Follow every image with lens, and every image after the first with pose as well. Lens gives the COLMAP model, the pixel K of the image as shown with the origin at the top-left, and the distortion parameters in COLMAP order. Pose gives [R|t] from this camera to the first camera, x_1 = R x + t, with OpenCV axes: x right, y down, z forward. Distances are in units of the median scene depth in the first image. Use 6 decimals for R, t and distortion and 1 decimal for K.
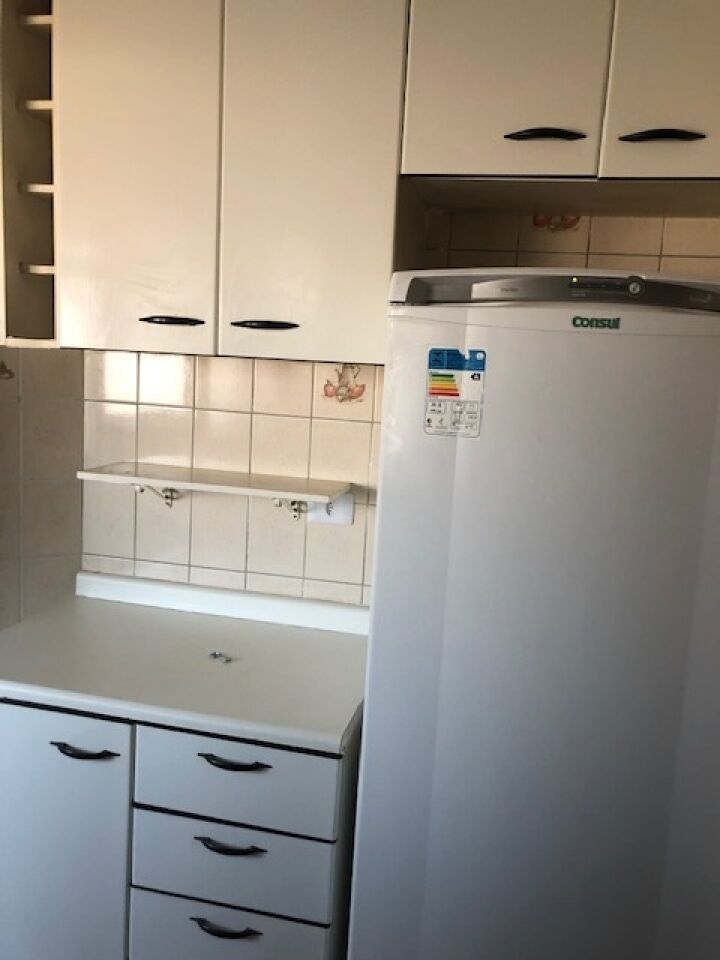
lens RADIAL K [[770.0, 0, 365.1], [0, 770.0, 483.0], [0, 0, 1]] dist [0.035030, 0.000446]
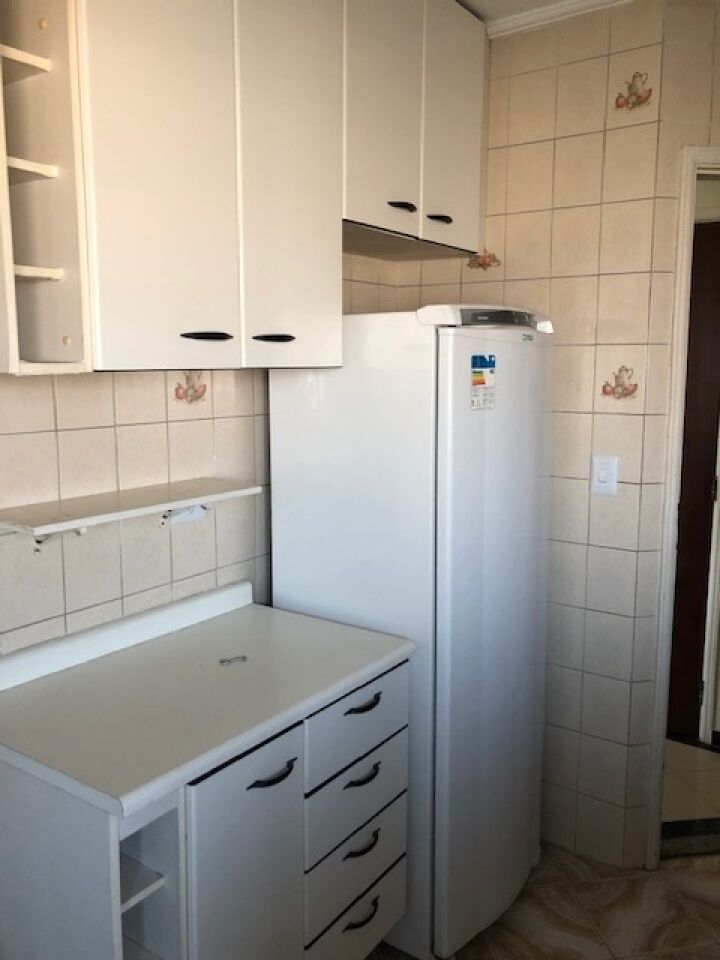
lens RADIAL K [[770.0, 0, 367.8], [0, 770.0, 475.8], [0, 0, 1]] dist [0.035030, 0.000446]
pose [[0.386082, -0.193038, 0.902040, -1.033099], [0.157328, 0.977312, 0.141808, -0.136916], [-0.908949, 0.087166, 0.407693, 0.416993]]
